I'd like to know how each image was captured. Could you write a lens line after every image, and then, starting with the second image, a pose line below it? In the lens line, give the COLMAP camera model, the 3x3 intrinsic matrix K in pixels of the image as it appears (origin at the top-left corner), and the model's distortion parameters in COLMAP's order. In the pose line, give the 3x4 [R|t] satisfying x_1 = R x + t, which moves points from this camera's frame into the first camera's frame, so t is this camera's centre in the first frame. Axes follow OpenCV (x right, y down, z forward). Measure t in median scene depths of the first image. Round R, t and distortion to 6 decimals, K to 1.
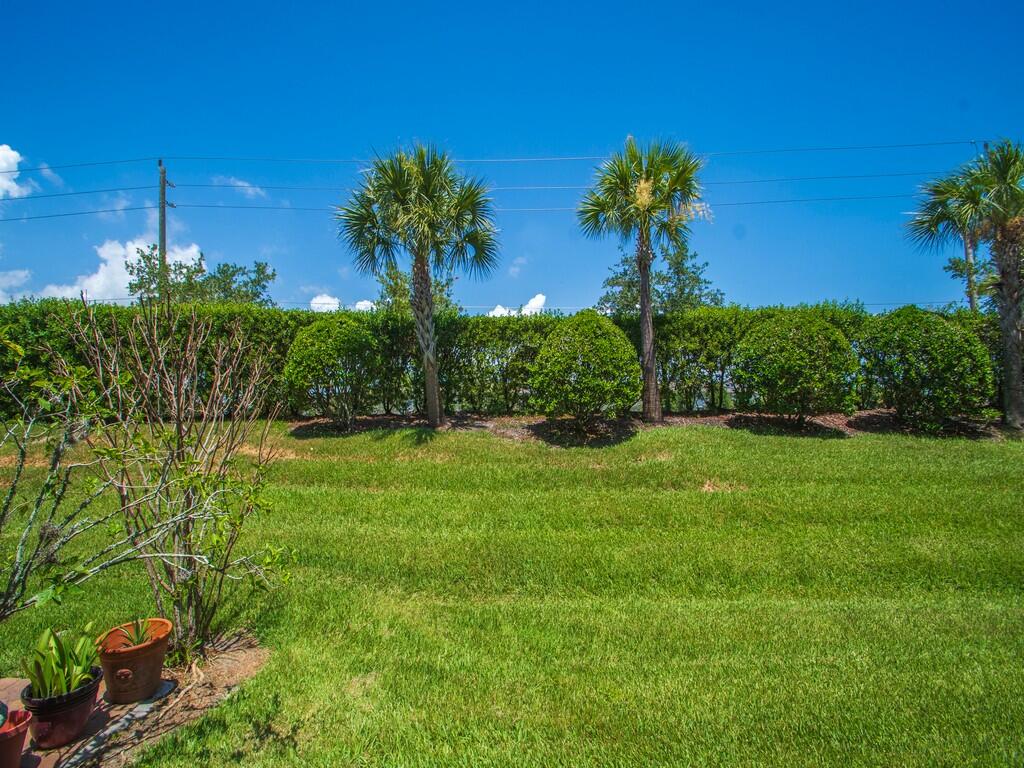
lens RADIAL K [[464.2, 0, 492.3], [0, 464.2, 388.6], [0, 0, 1]] dist [0.010656, -0.013193]
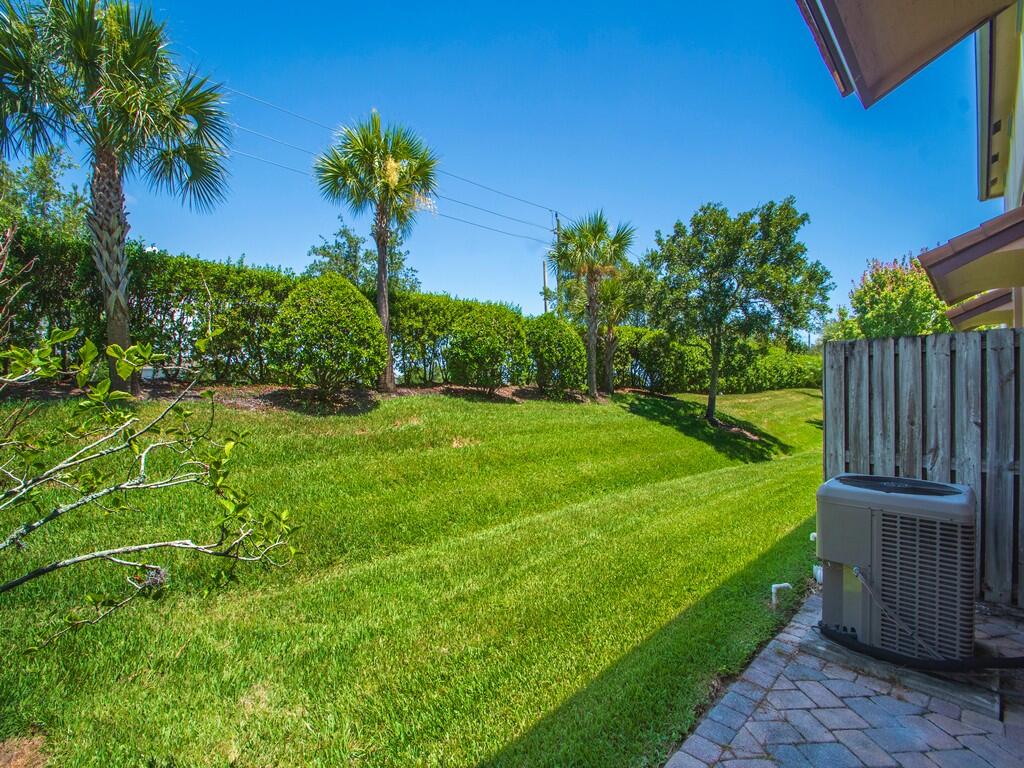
lens RADIAL K [[464.2, 0, 492.3], [0, 464.2, 388.6], [0, 0, 1]] dist [0.010656, -0.013193]
pose [[0.707870, 0.013434, 0.706215, -0.245936], [-0.033106, 0.999351, 0.014173, 0.043152], [-0.705566, -0.033413, 0.707856, 0.088590]]
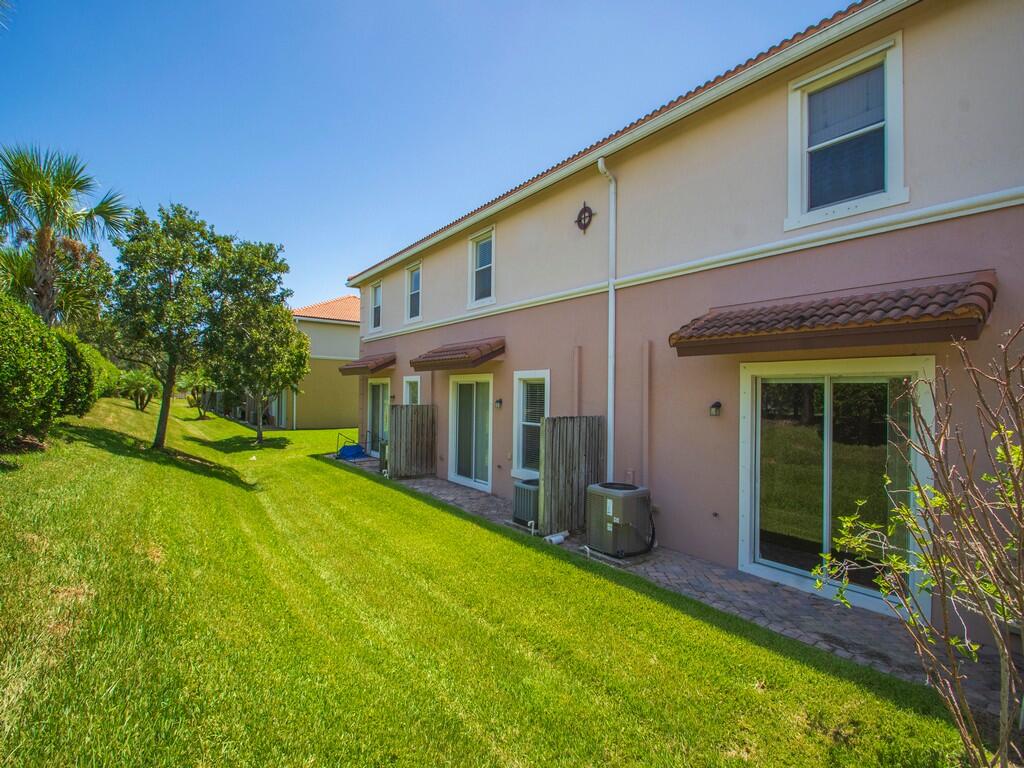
lens RADIAL K [[468.3, 0, 512.0], [0, 468.3, 384.0], [0, 0, 1]] dist [0.000739, 0.000084]
pose [[-0.649861, 0.021934, 0.759737, -0.318658], [-0.045463, 0.996672, -0.067662, -0.011896], [-0.758692, -0.078510, -0.646701, 0.901914]]
